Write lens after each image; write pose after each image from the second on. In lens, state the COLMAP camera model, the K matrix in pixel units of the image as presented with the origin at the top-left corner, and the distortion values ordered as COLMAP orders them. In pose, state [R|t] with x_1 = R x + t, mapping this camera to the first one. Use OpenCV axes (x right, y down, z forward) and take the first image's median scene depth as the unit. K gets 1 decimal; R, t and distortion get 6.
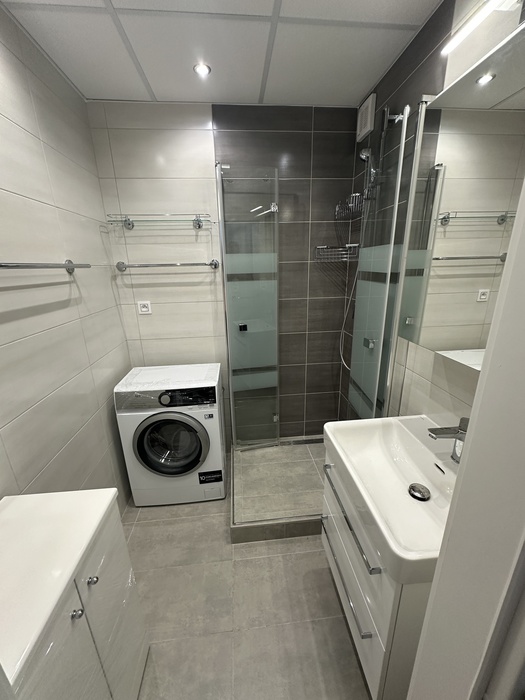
lens RADIAL K [[278.0, 0, 261.7], [0, 278.0, 350.8], [0, 0, 1]] dist [-0.002940, 0.000734]
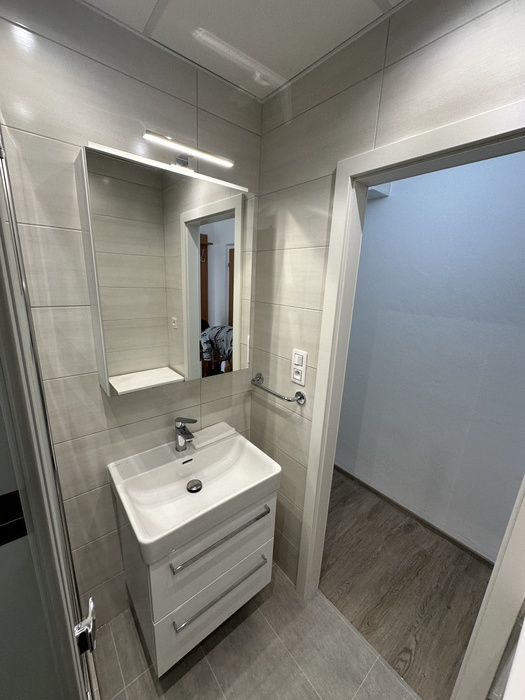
lens RADIAL K [[278.0, 0, 261.7], [0, 278.0, 350.7], [0, 0, 1]] dist [-0.002940, 0.000734]
pose [[-0.559871, -0.211190, 0.801213, -0.293818], [0.219390, 0.894676, 0.389131, -0.282278], [-0.799007, 0.393641, -0.454571, 0.648669]]
